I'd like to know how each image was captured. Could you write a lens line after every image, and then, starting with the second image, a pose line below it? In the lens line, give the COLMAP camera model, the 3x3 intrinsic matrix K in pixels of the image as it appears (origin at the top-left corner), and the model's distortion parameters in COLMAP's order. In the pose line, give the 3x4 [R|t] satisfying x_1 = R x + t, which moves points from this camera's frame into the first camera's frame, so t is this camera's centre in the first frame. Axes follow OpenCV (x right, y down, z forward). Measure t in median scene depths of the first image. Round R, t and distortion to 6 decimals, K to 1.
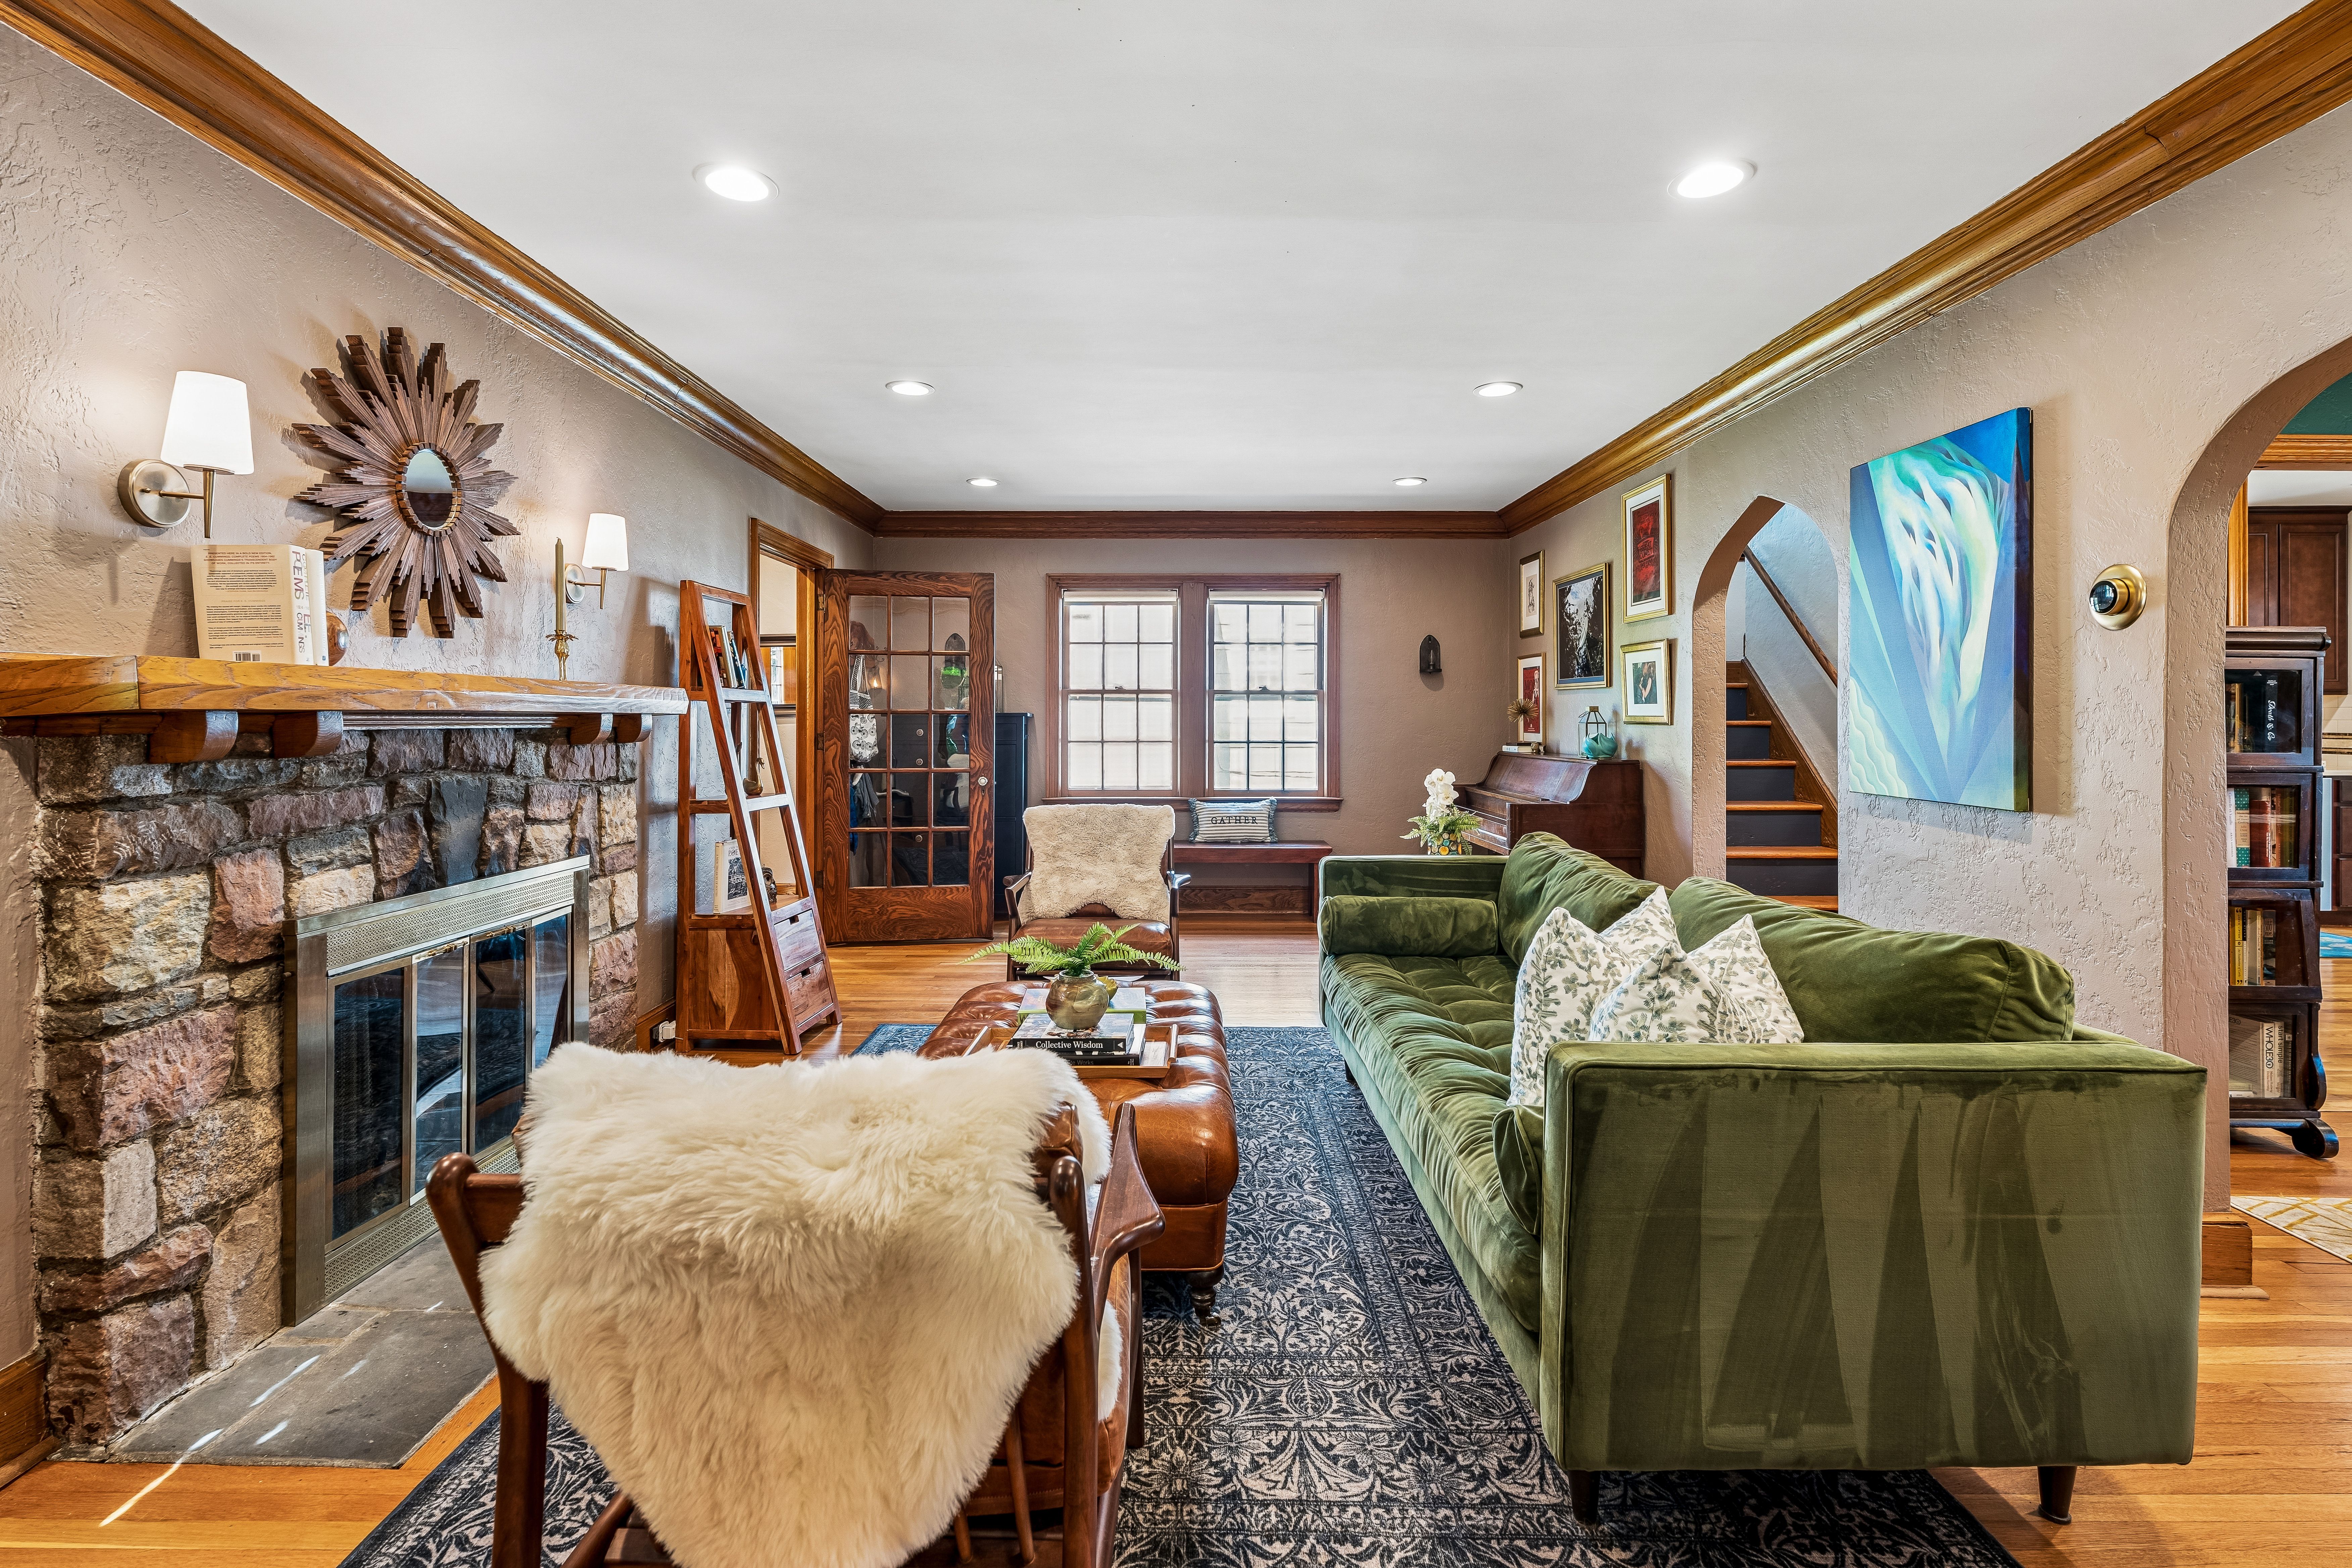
lens RADIAL K [[1062.3, 0, 1159.7], [0, 1062.3, 731.8], [0, 0, 1]] dist [0.002676, -0.001346]
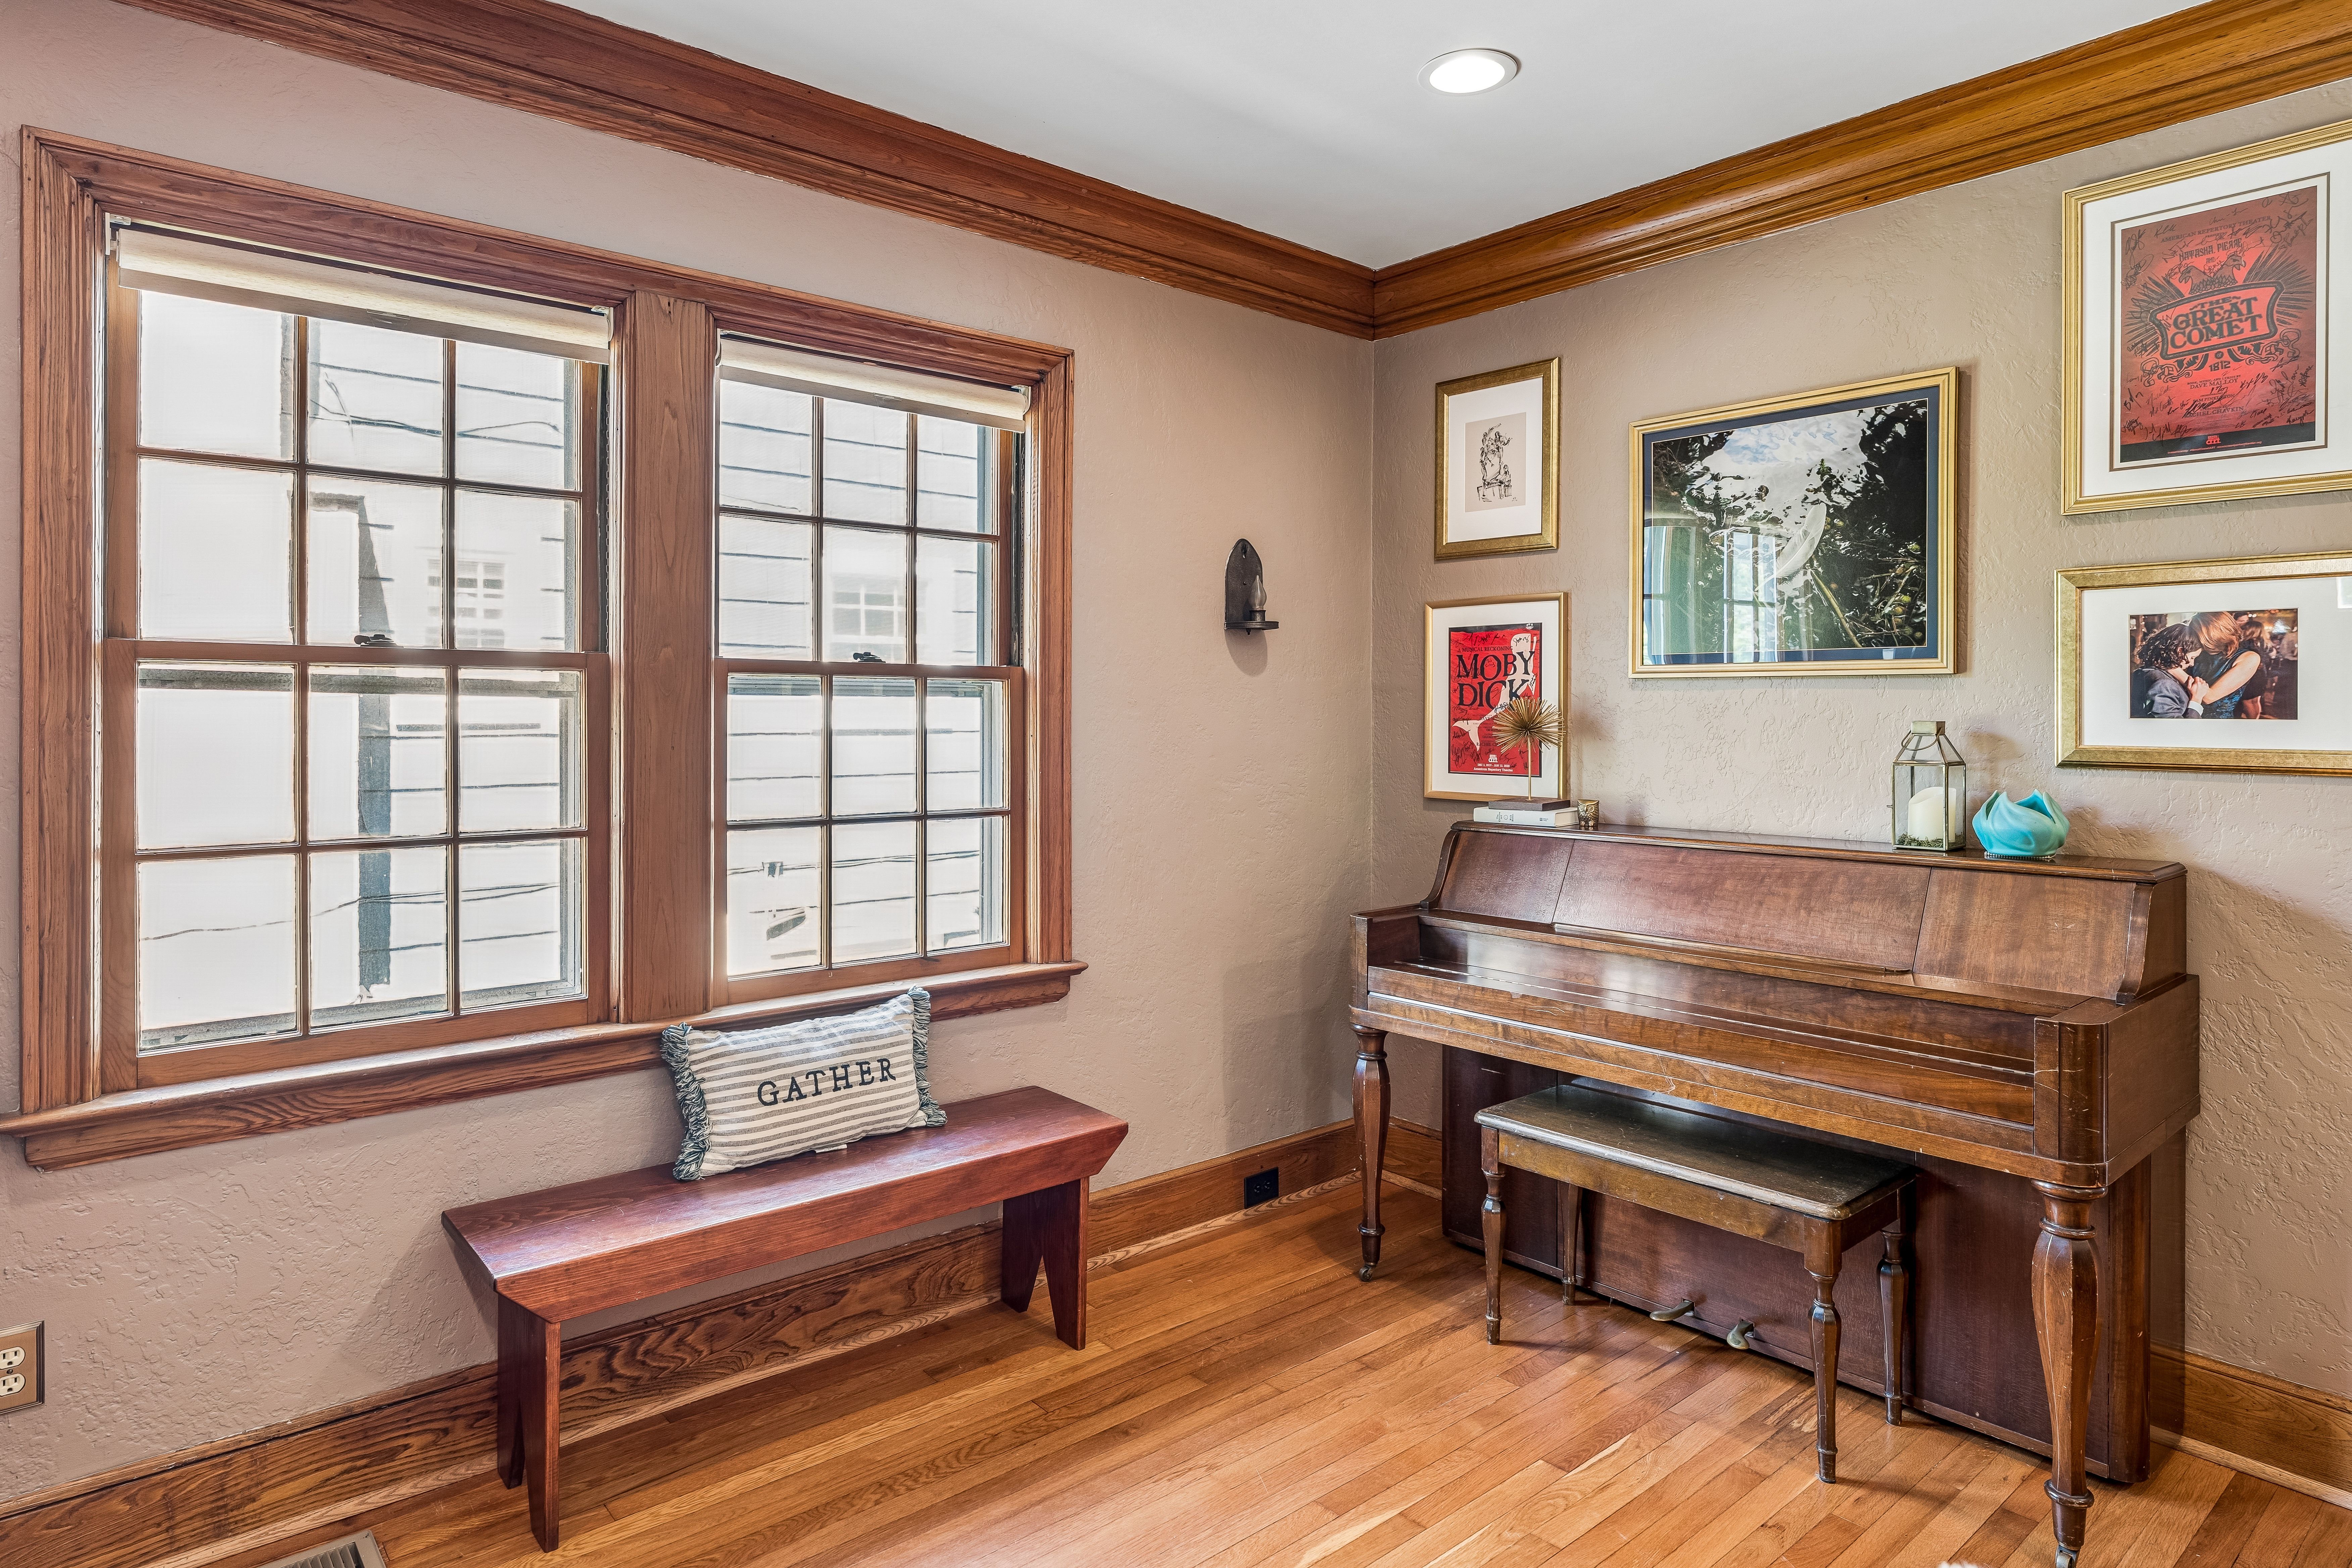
lens RADIAL K [[1336.8, 0, 1149.7], [0, 1336.8, 715.4], [0, 0, 1]] dist [-0.001926, -0.000650]
pose [[0.761025, -0.000855, 0.648722, -0.110781], [0.006284, 0.999962, -0.006055, -0.020298], [-0.648692, 0.008684, 0.761002, 0.641597]]
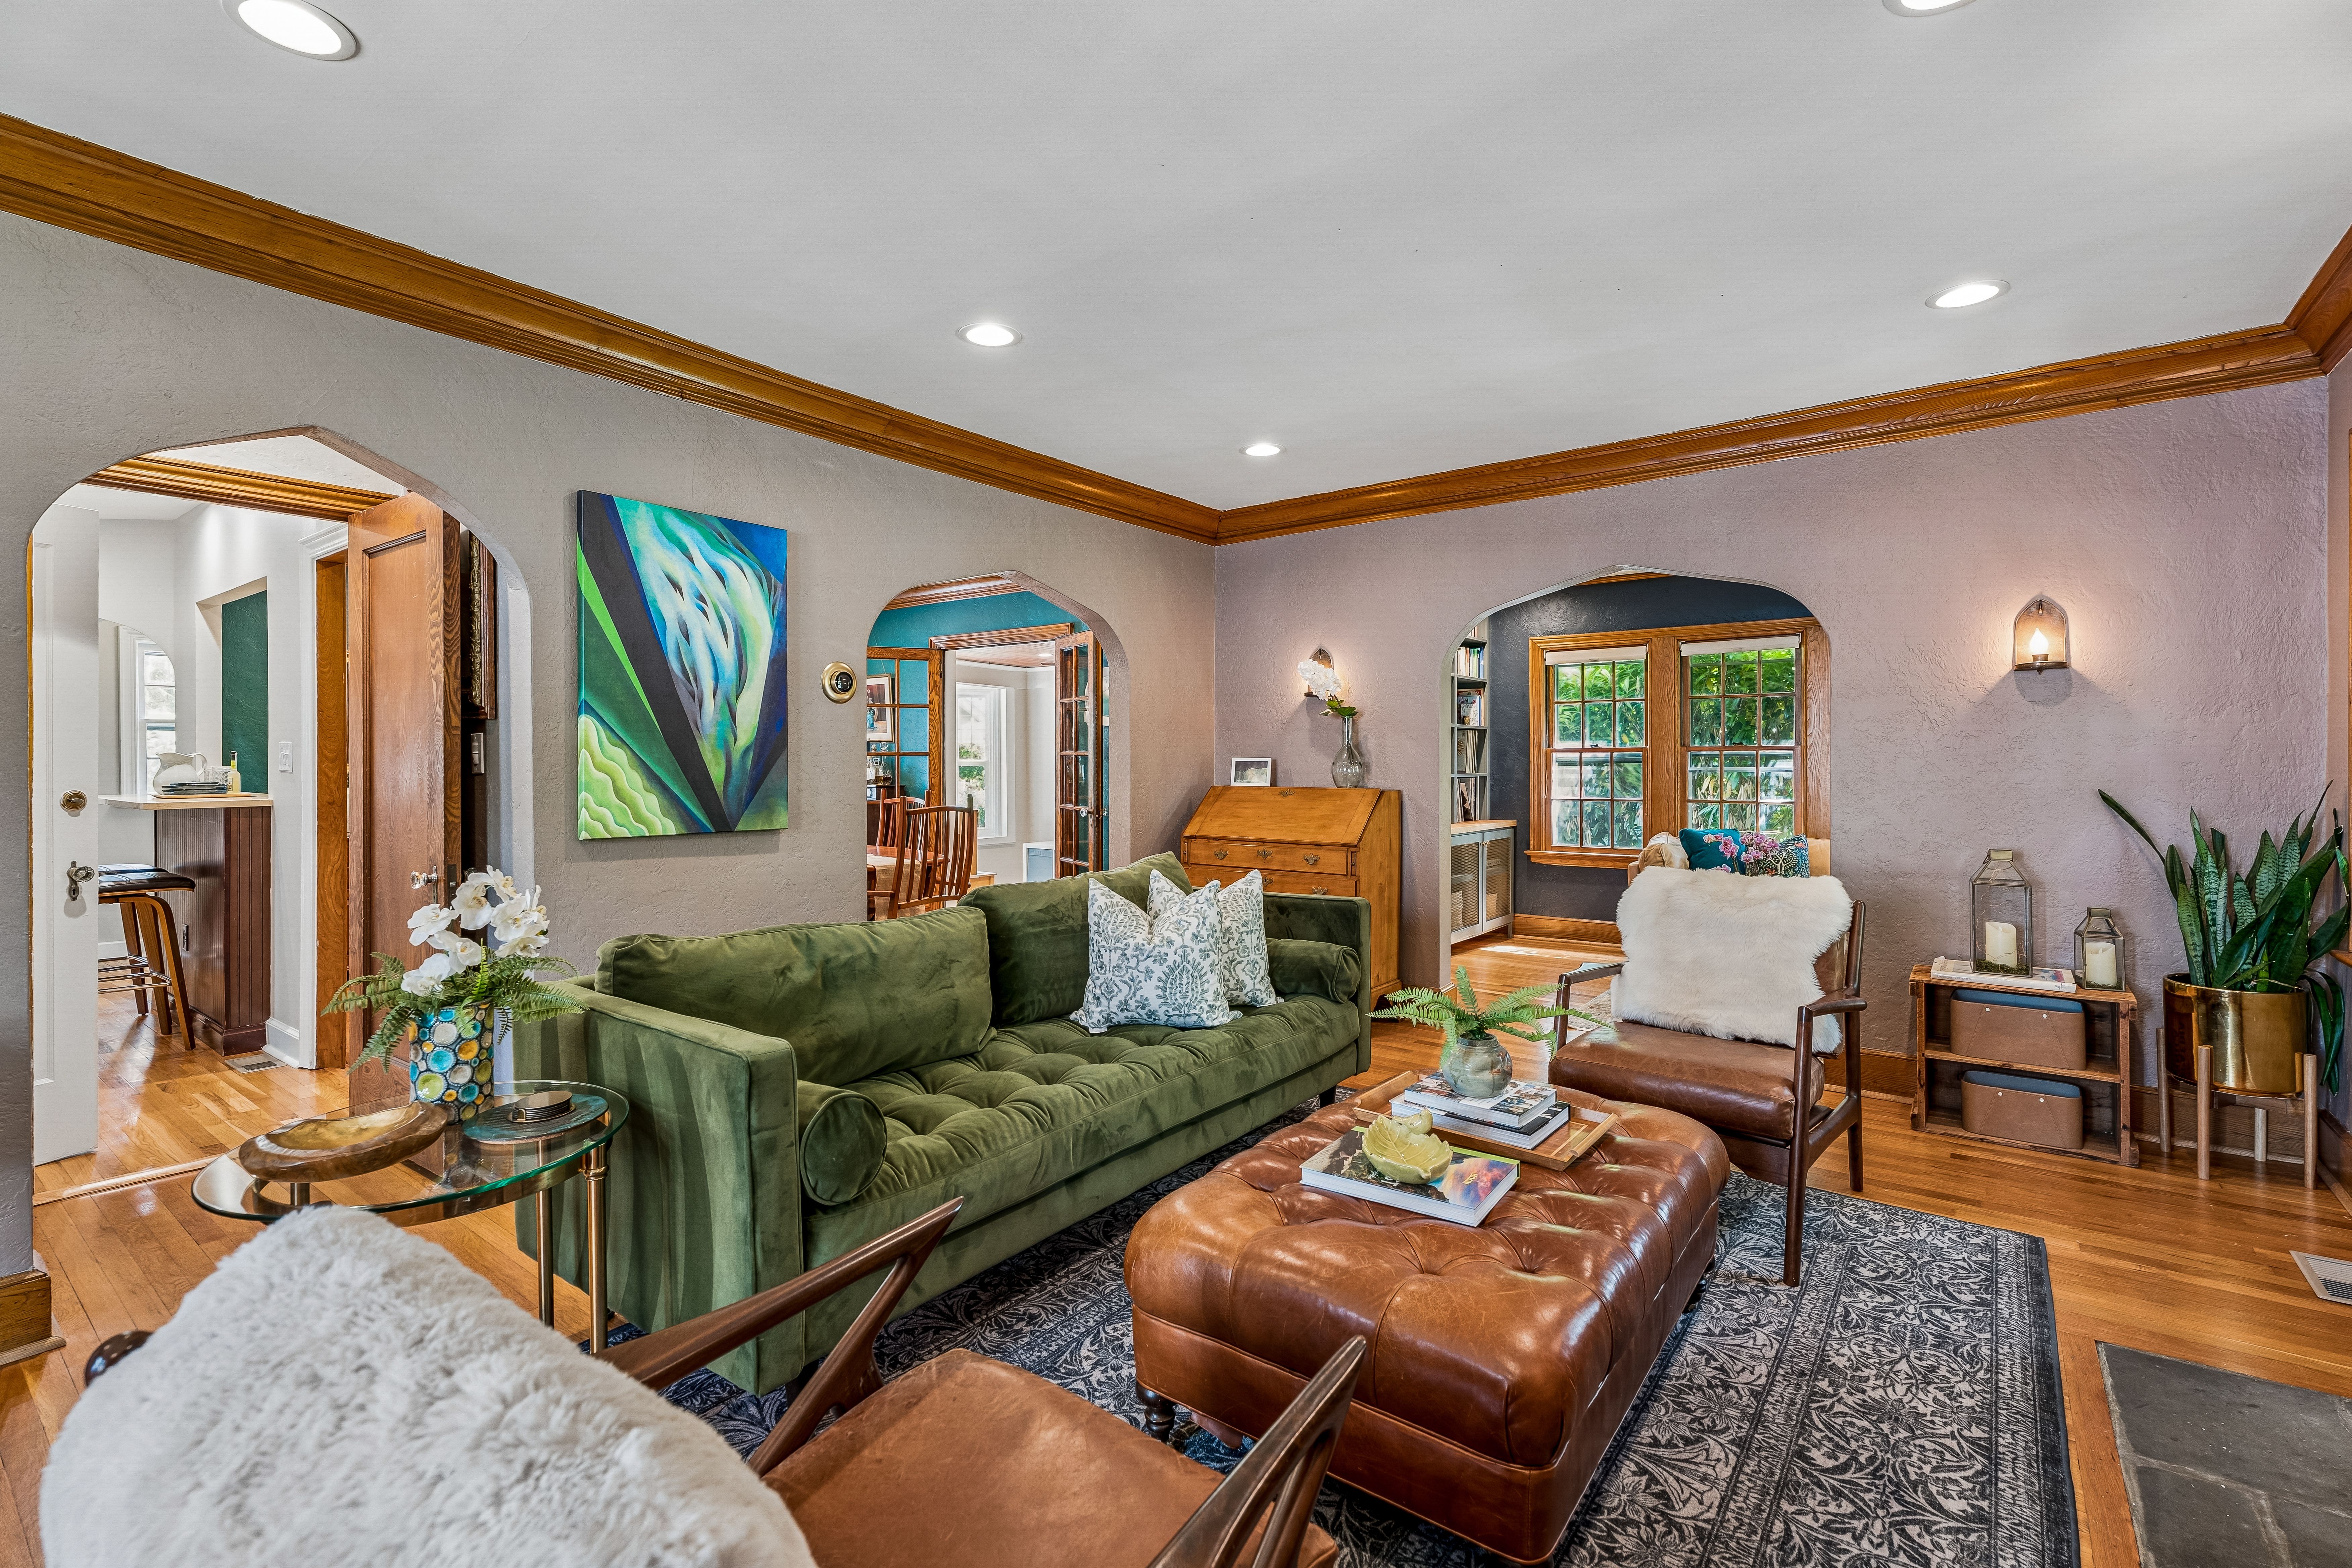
lens RADIAL K [[1062.3, 0, 1169.8], [0, 1062.3, 763.3], [0, 0, 1]] dist [0.002676, -0.001346]
pose [[-0.795073, 0.003092, 0.606506, -0.336789], [0.010208, 0.999914, 0.008284, -0.012562], [-0.606428, 0.012778, -0.795036, 1.508016]]
